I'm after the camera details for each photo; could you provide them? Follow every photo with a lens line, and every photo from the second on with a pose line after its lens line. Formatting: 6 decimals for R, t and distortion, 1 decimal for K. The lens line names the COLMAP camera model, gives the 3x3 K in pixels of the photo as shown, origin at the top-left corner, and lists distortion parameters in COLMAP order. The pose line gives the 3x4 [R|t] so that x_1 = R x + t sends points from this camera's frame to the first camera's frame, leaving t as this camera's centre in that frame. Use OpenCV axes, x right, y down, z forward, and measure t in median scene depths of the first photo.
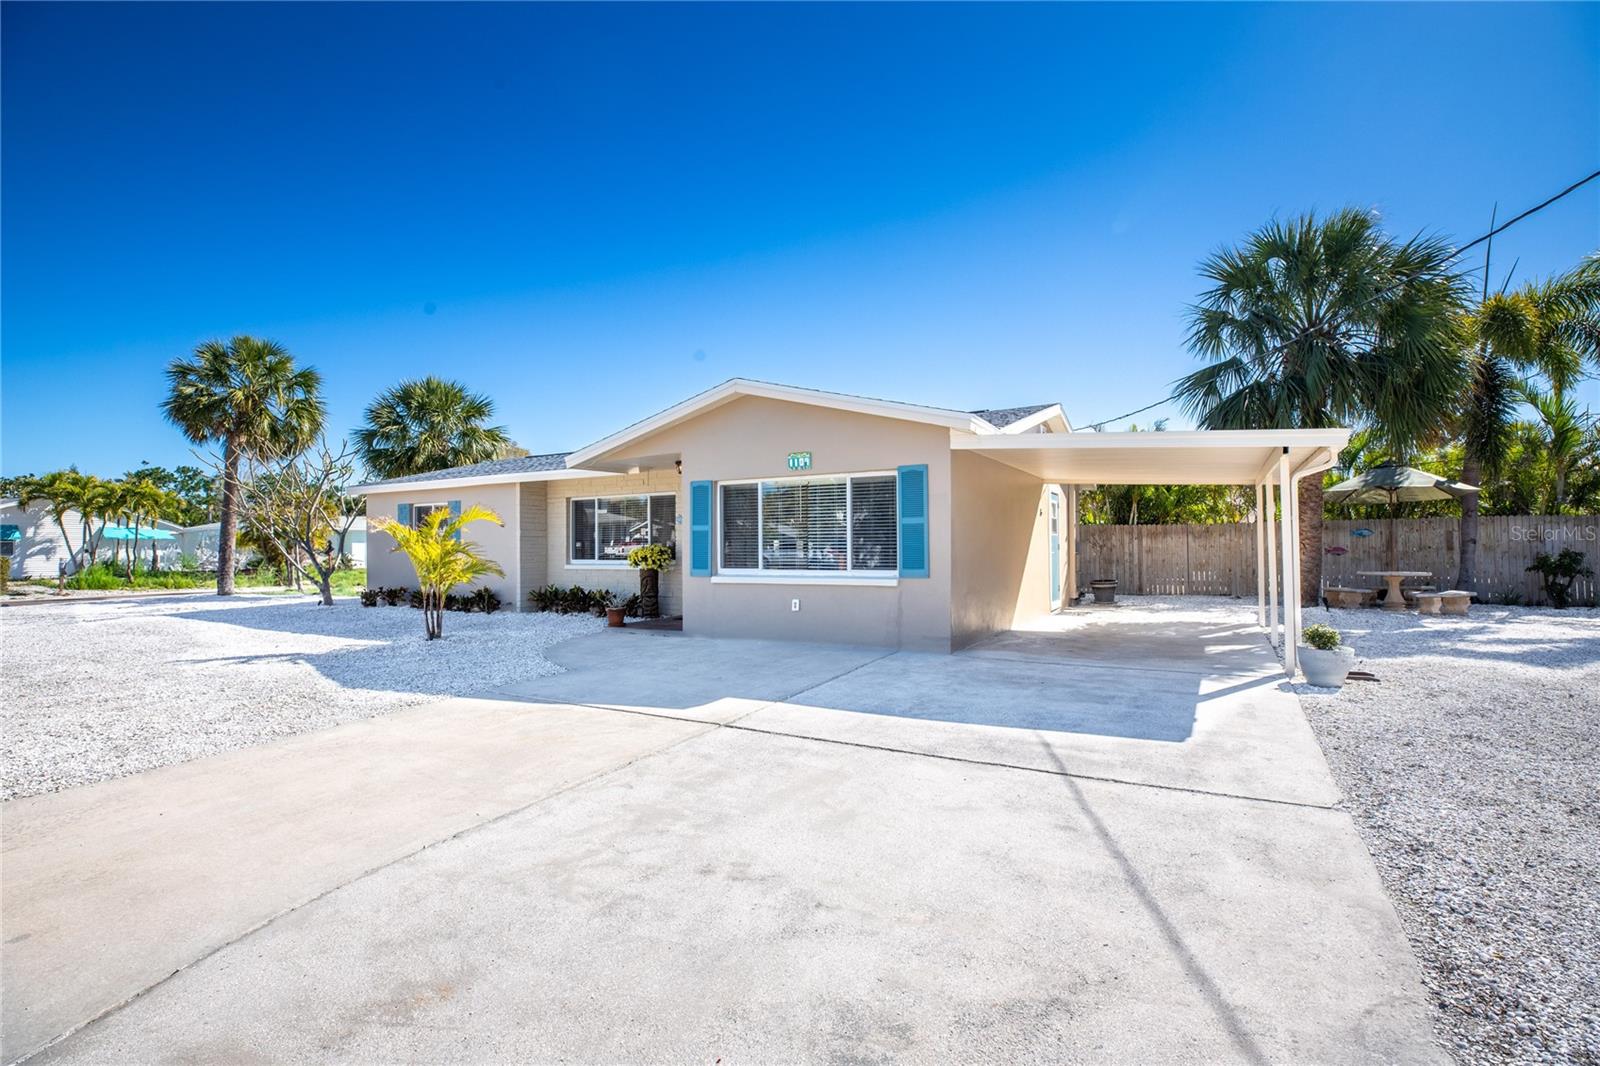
lens RADIAL K [[779.7, 0, 800.0], [0, 779.7, 533.0], [0, 0, 1]] dist [-0.031903, 0.009318]
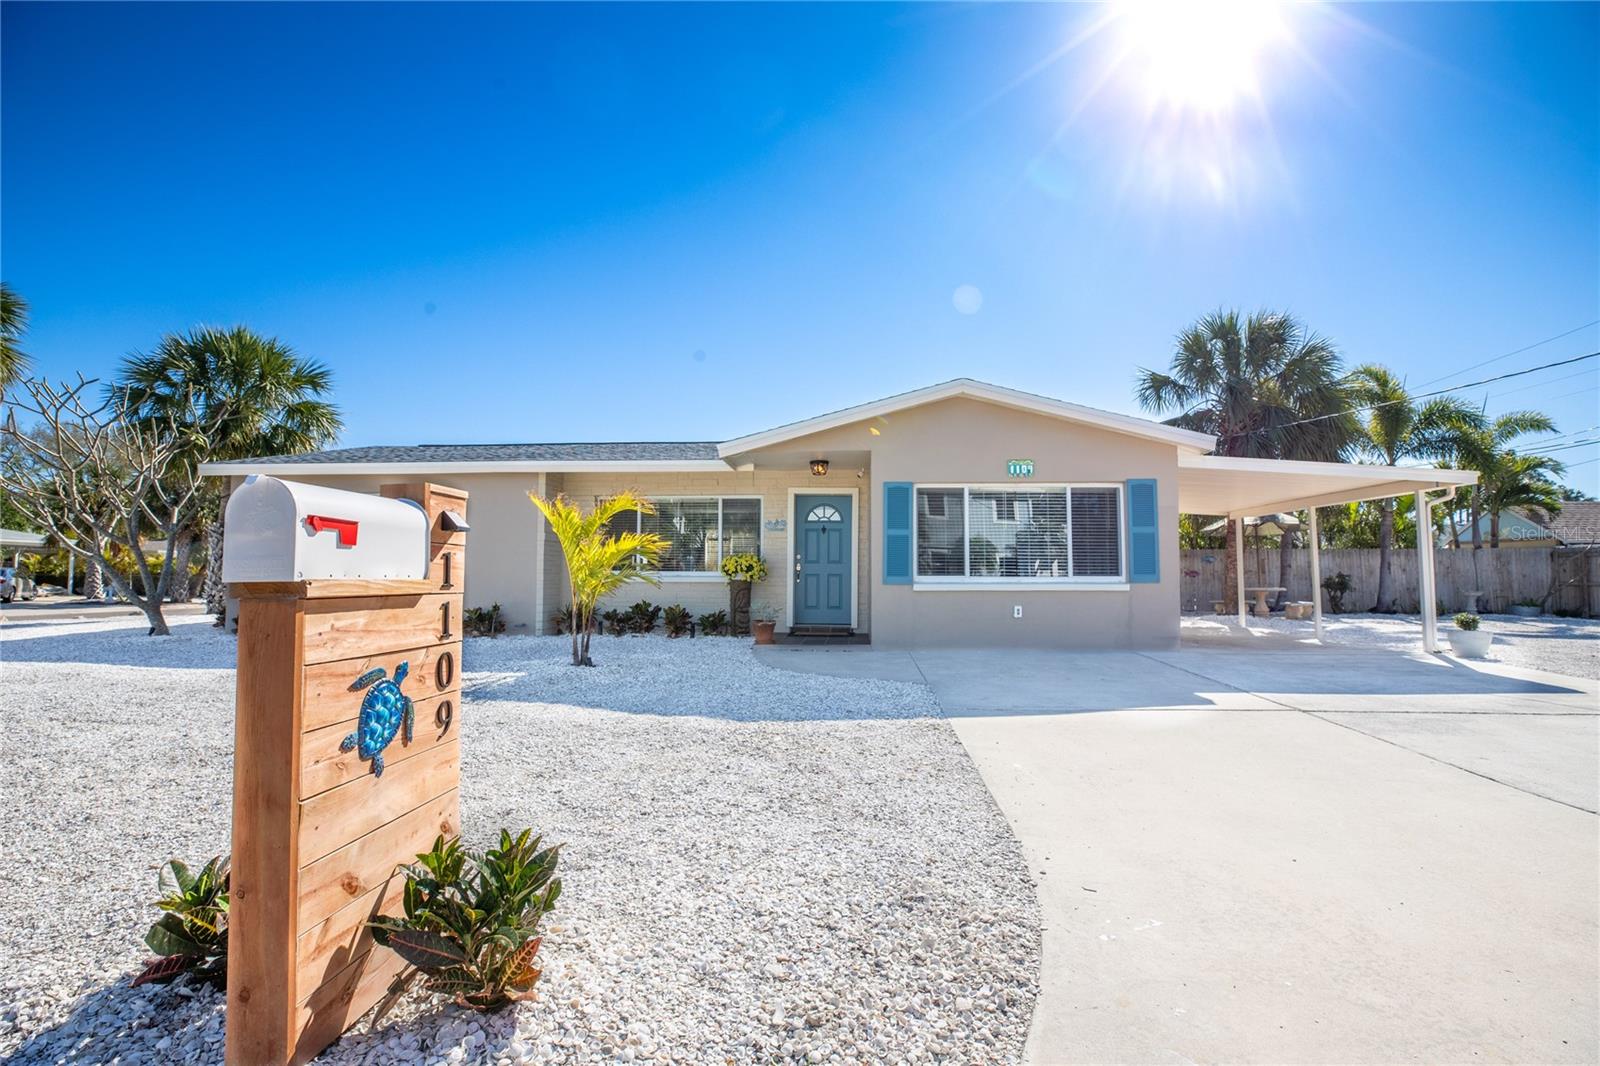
lens RADIAL K [[782.2, 0, 832.6], [0, 782.2, 530.9], [0, 0, 1]] dist [-0.052779, -0.000058]
pose [[0.889151, 0.037993, 0.456034, -0.590266], [-0.017217, 0.998619, -0.049627, 0.037533], [-0.457289, 0.036274, 0.888578, 0.195120]]
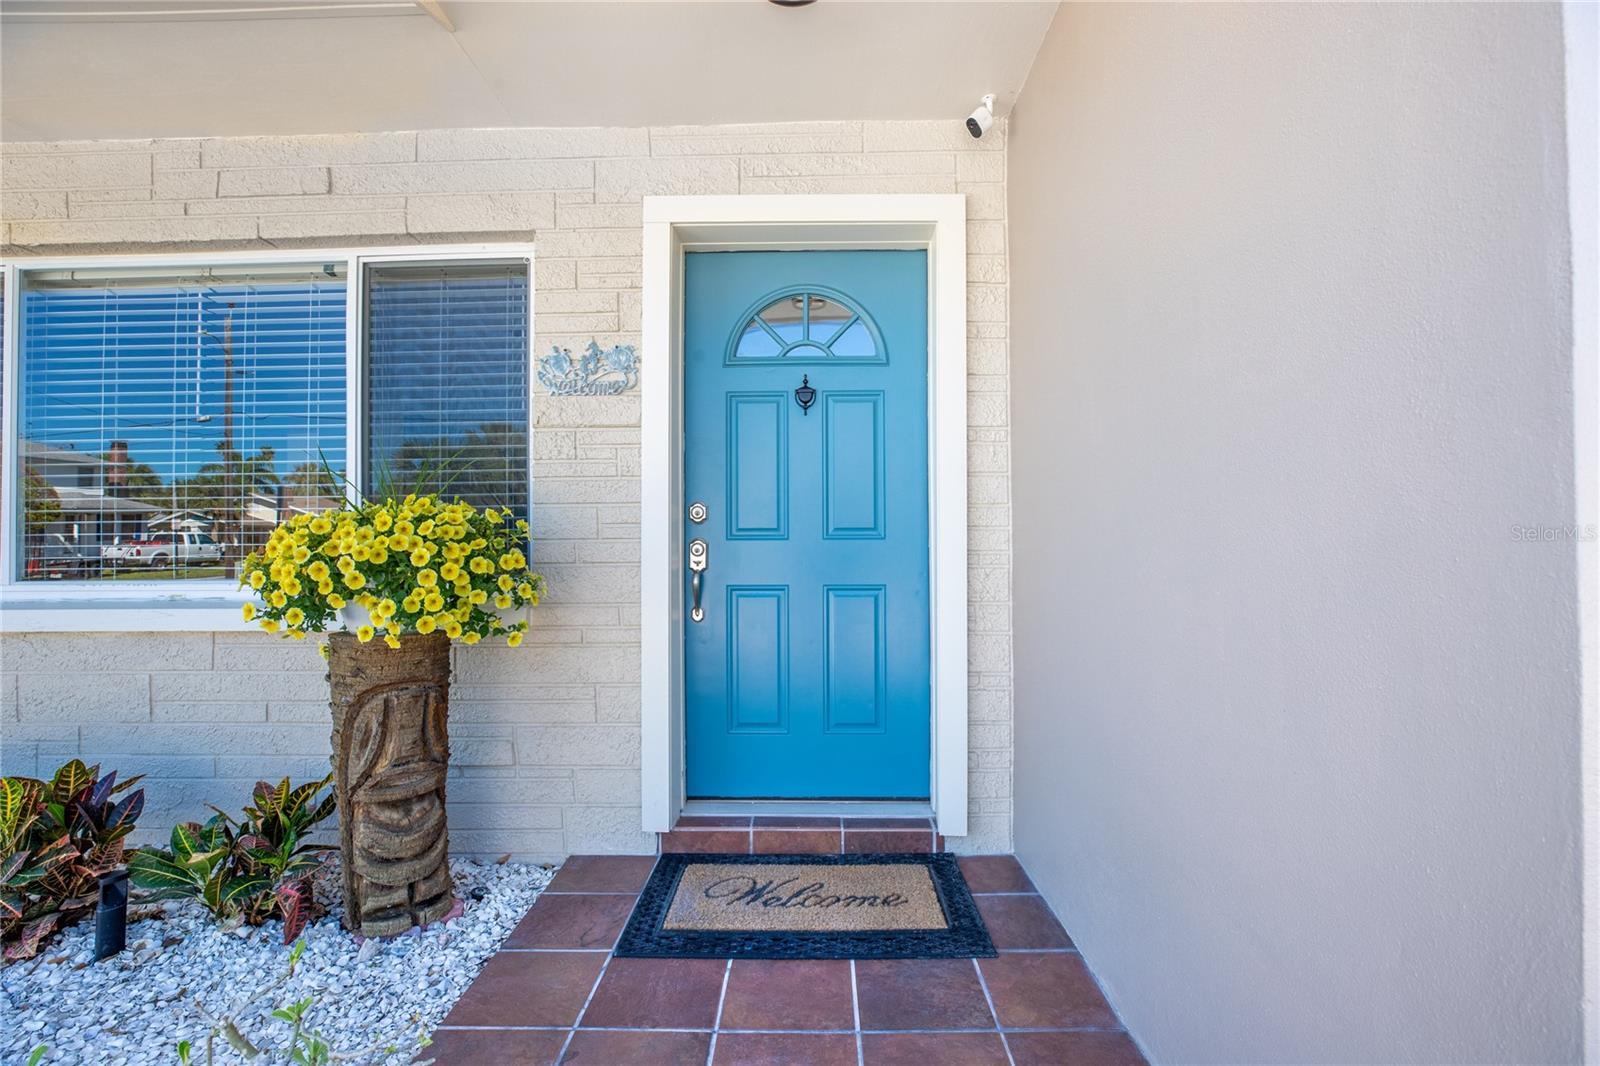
lens RADIAL K [[779.7, 0, 800.0], [0, 779.7, 533.0], [0, 0, 1]] dist [-0.031903, 0.009318]
pose [[0.880939, 0.008191, 0.473158, -0.228225], [-0.007229, 0.999966, -0.003852, 0.027867], [-0.473174, -0.000027, 0.880969, 0.940782]]
